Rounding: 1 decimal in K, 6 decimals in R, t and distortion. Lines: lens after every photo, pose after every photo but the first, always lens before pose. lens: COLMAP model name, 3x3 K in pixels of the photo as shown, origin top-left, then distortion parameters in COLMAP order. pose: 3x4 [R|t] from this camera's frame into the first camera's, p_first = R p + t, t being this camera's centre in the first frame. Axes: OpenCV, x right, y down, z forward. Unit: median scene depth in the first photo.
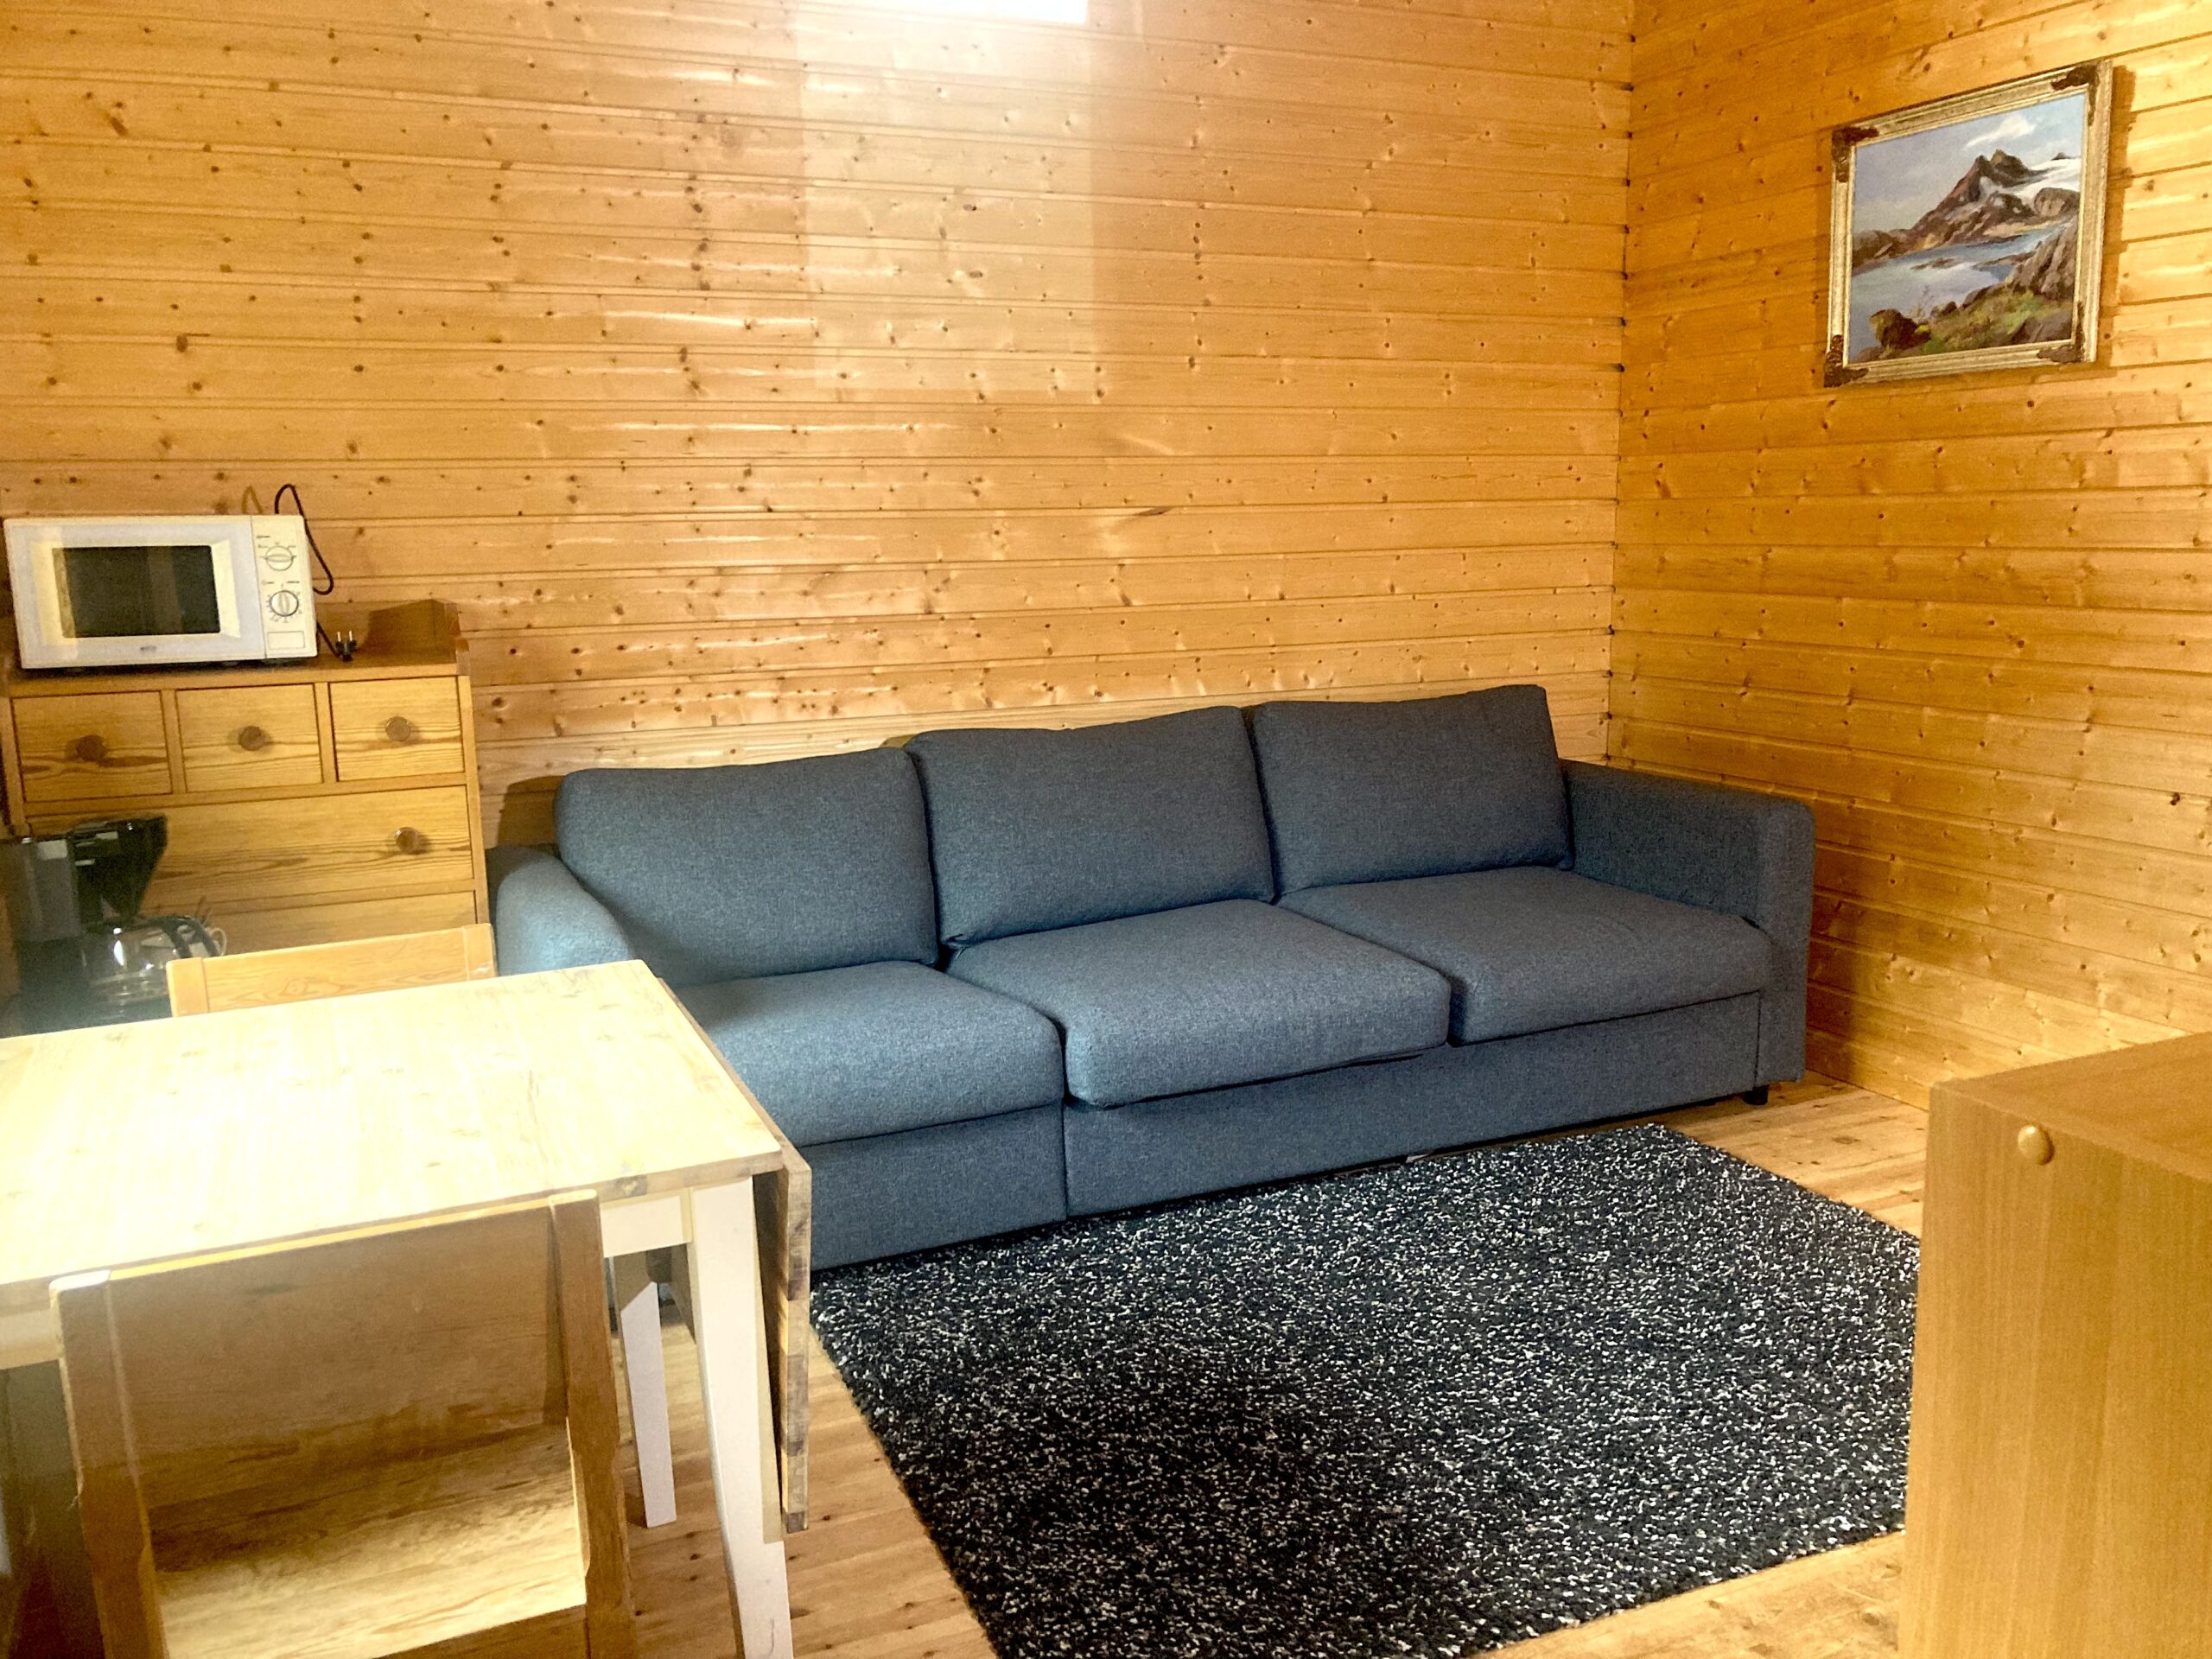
lens RADIAL K [[1826.5, 0, 1123.0], [0, 1826.5, 836.8], [0, 0, 1]] dist [0.017809, 0.005580]
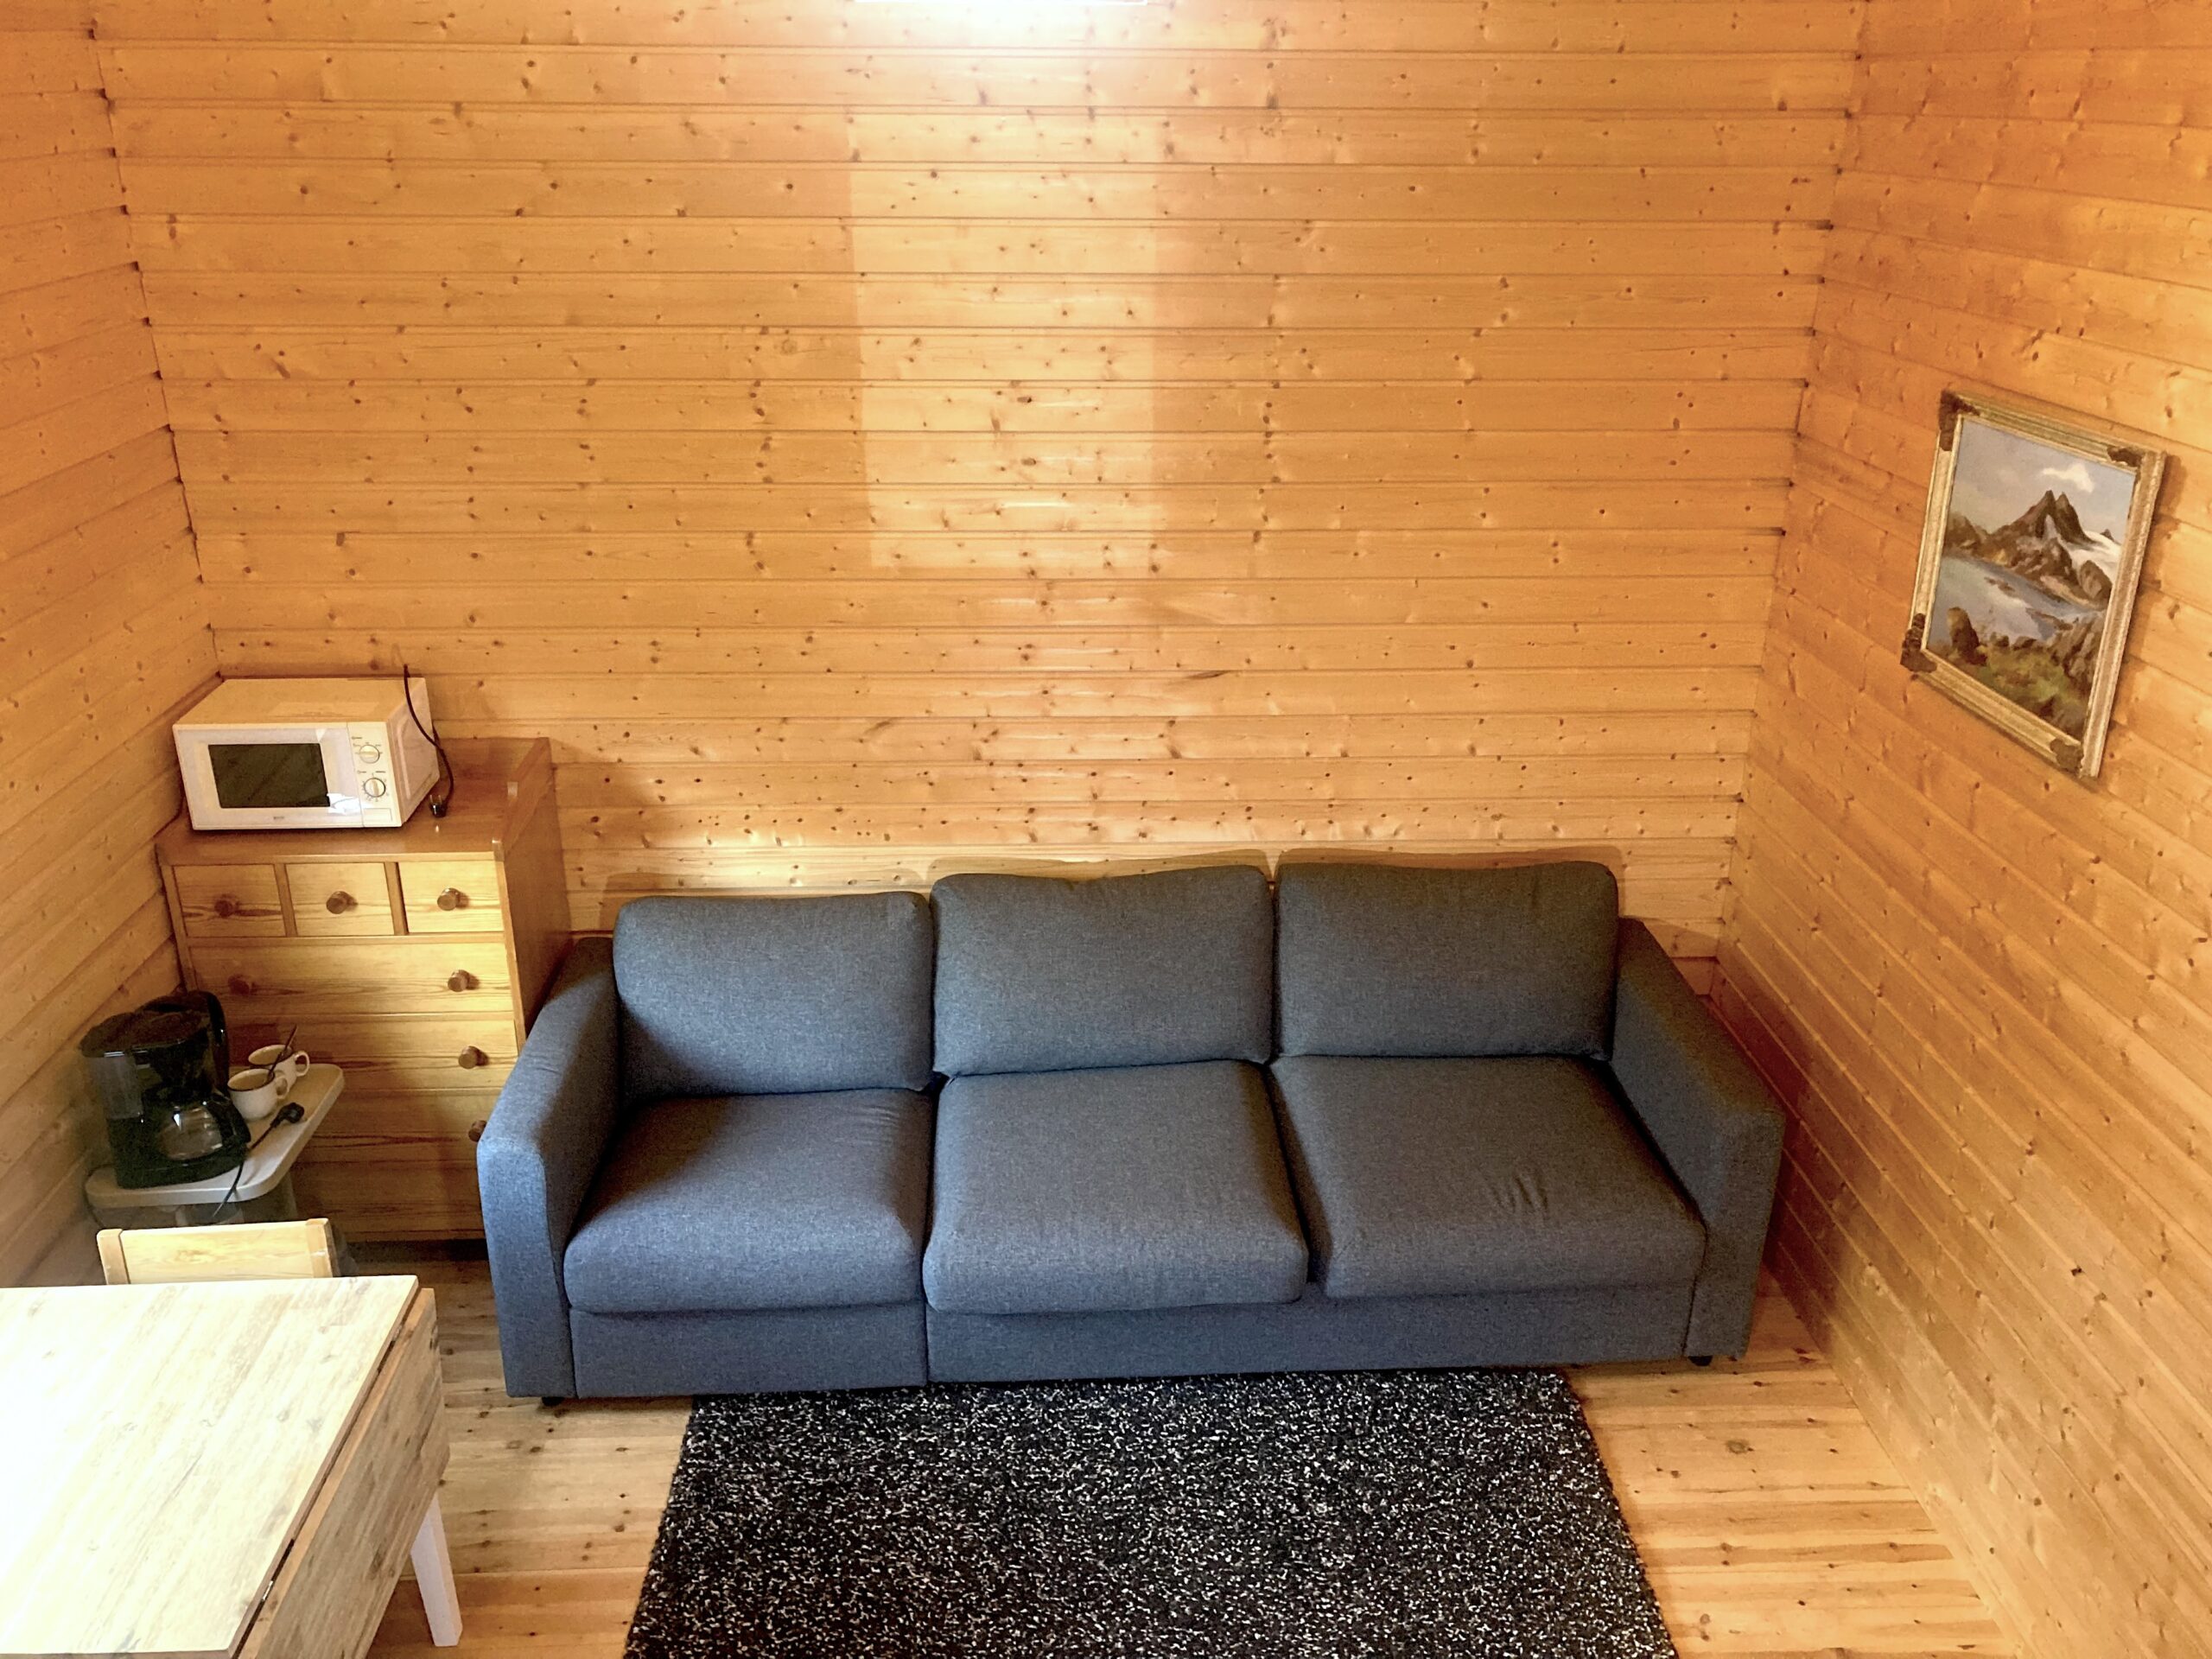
lens RADIAL K [[1826.5, 0, 1111.4], [0, 1826.5, 818.4], [0, 0, 1]] dist [0.017809, 0.005580]
pose [[0.930719, 0.162513, -0.327645, 0.373169], [-0.090888, 0.970525, 0.223203, -0.383020], [0.354261, -0.177960, 0.918057, 0.027448]]
